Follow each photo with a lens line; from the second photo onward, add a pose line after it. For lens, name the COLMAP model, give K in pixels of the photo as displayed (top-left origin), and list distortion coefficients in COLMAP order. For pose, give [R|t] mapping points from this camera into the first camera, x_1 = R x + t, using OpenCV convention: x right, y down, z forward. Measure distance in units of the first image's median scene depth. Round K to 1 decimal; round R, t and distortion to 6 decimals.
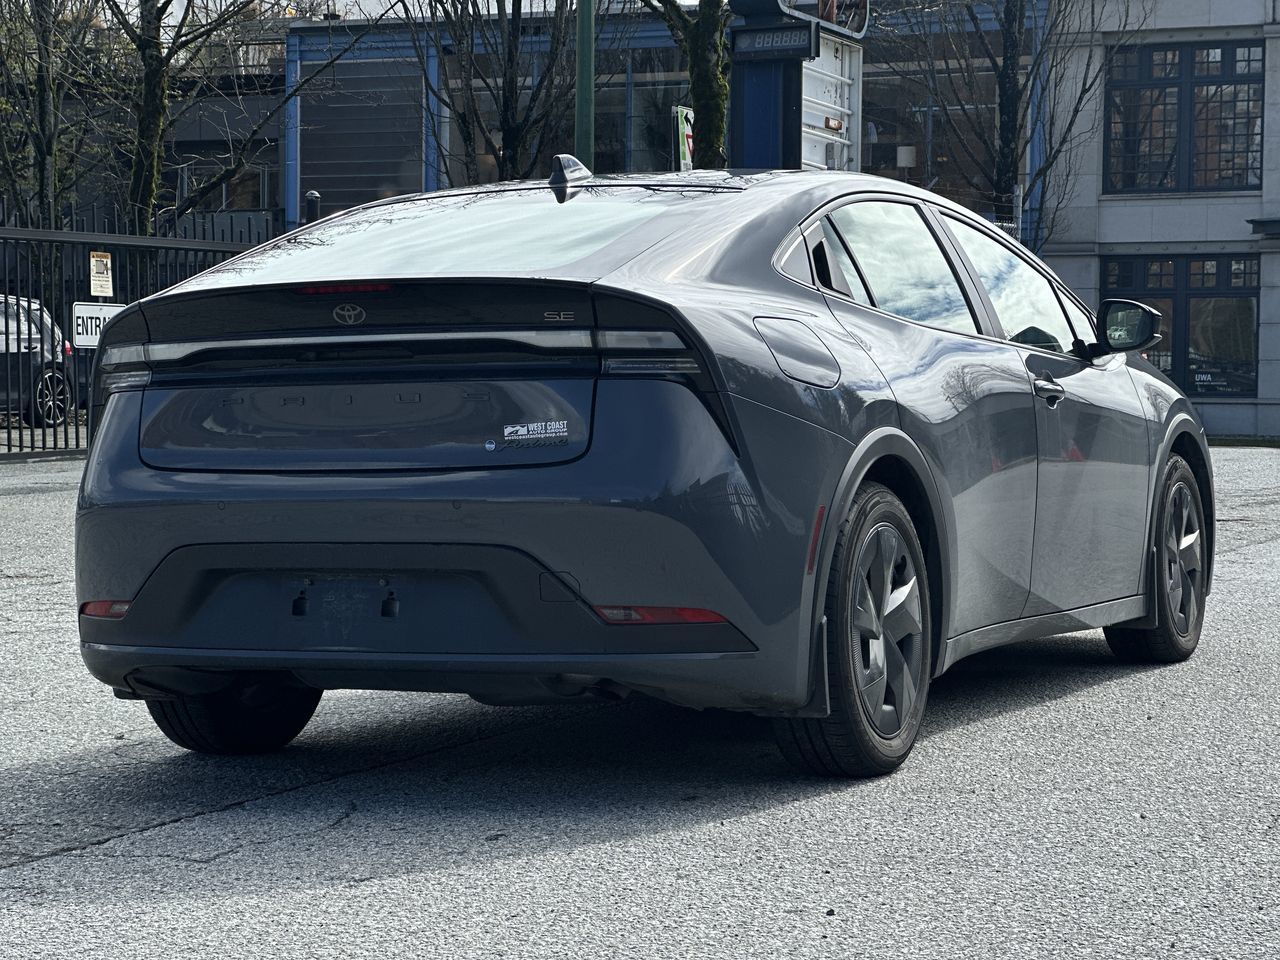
lens RADIAL K [[2856.2, 0, 637.5], [0, 2856.2, 476.7], [0, 0, 1]] dist [0.195017, 0.000000]
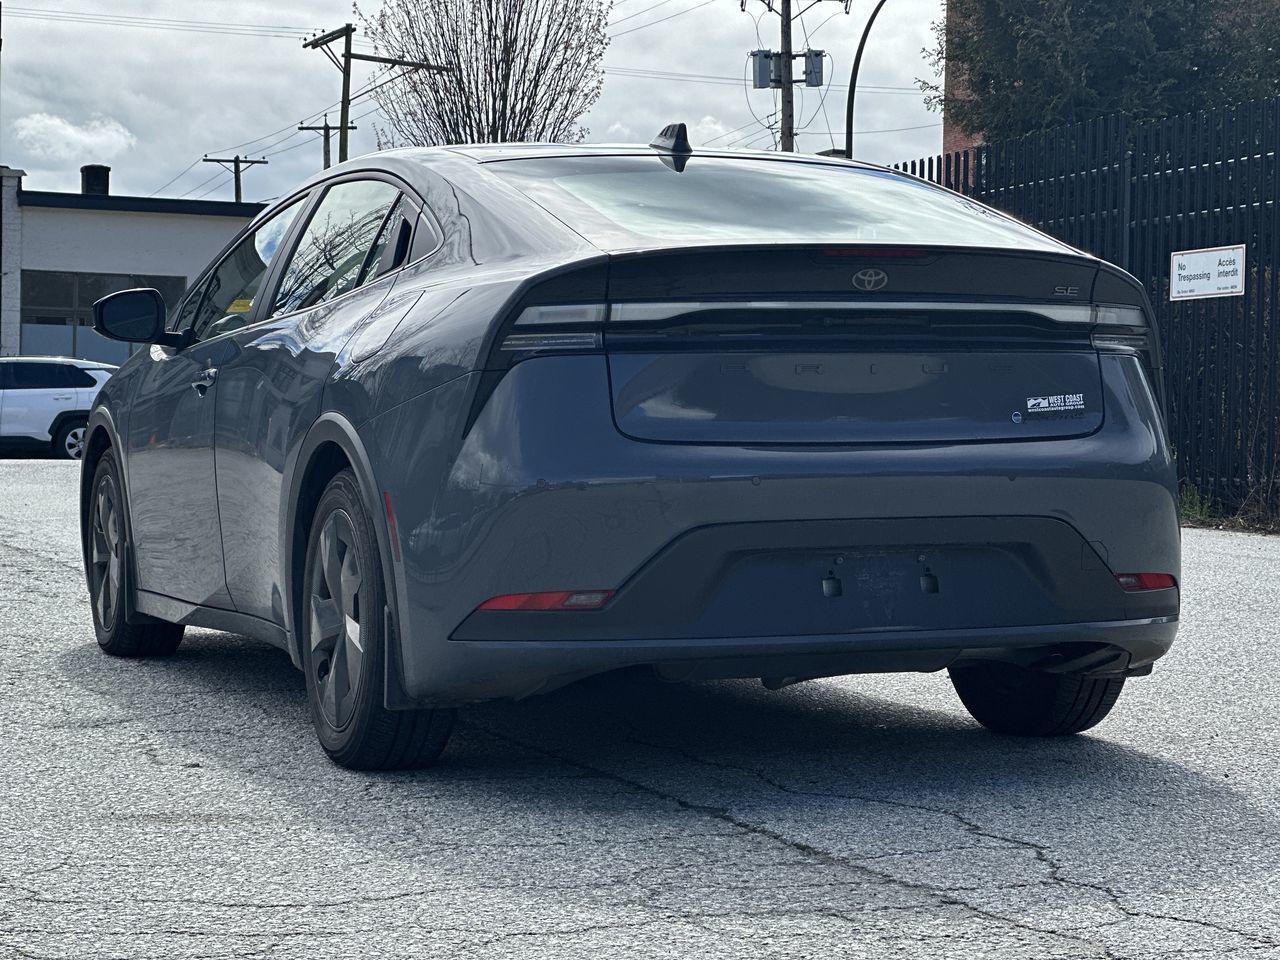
lens RADIAL K [[2856.2, 0, 636.3], [0, 2856.2, 489.0], [0, 0, 1]] dist [0.195017, 0.000000]
pose [[0.711202, -0.007582, 0.702947, -0.799731], [0.007351, 0.999967, 0.003348, 0.009101], [-0.702950, 0.002786, 0.711234, 0.361513]]
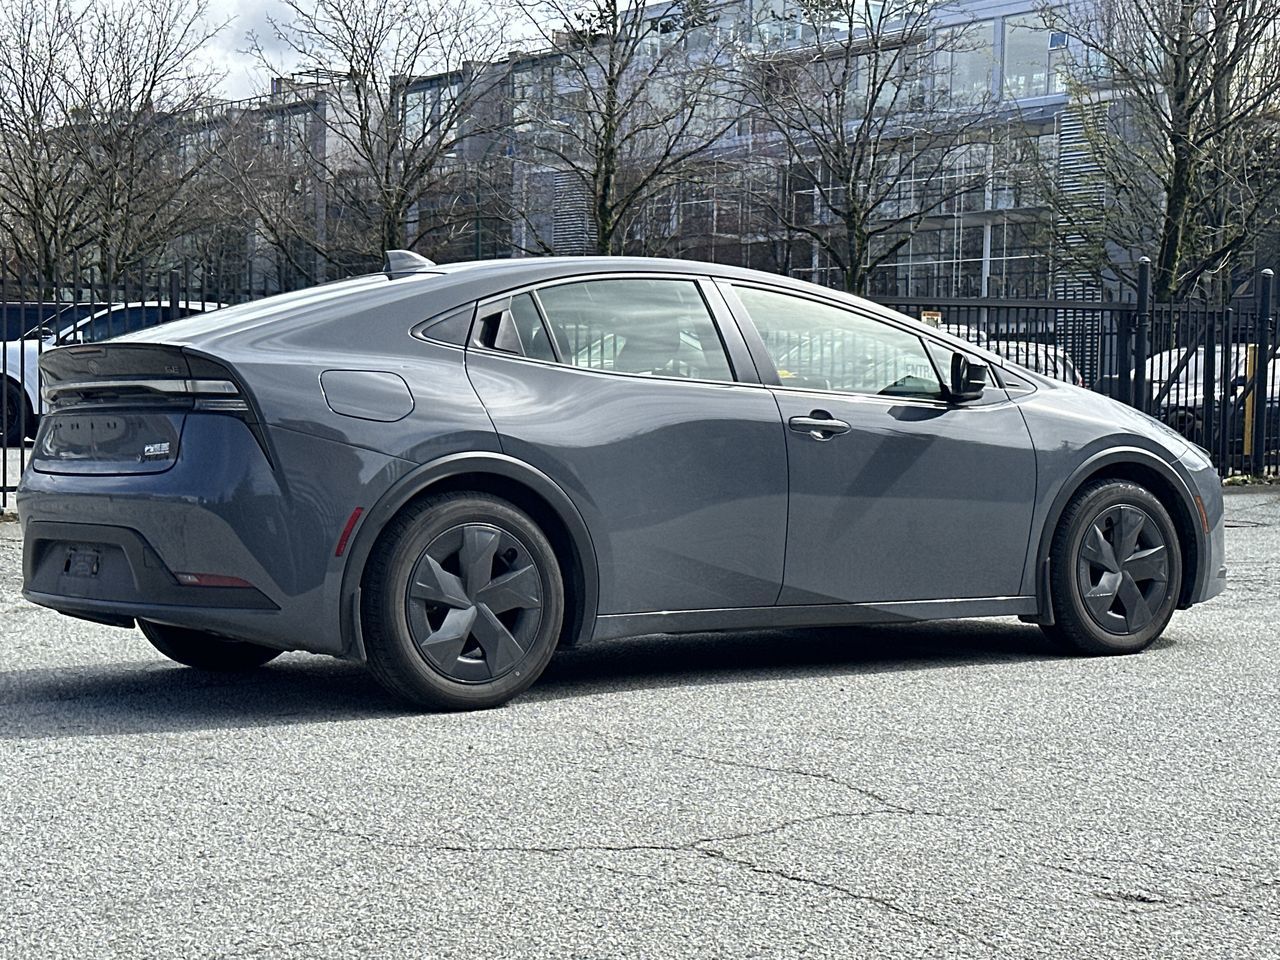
lens RADIAL K [[2290.0, 0, 636.9], [0, 2290.0, 486.5], [0, 0, 1]] dist [0.175981, 0.000000]
pose [[0.864750, 0.025395, -0.501560, 0.708247], [-0.024959, 0.999660, 0.007582, -0.011369], [0.501582, 0.005962, 0.865090, 0.111542]]
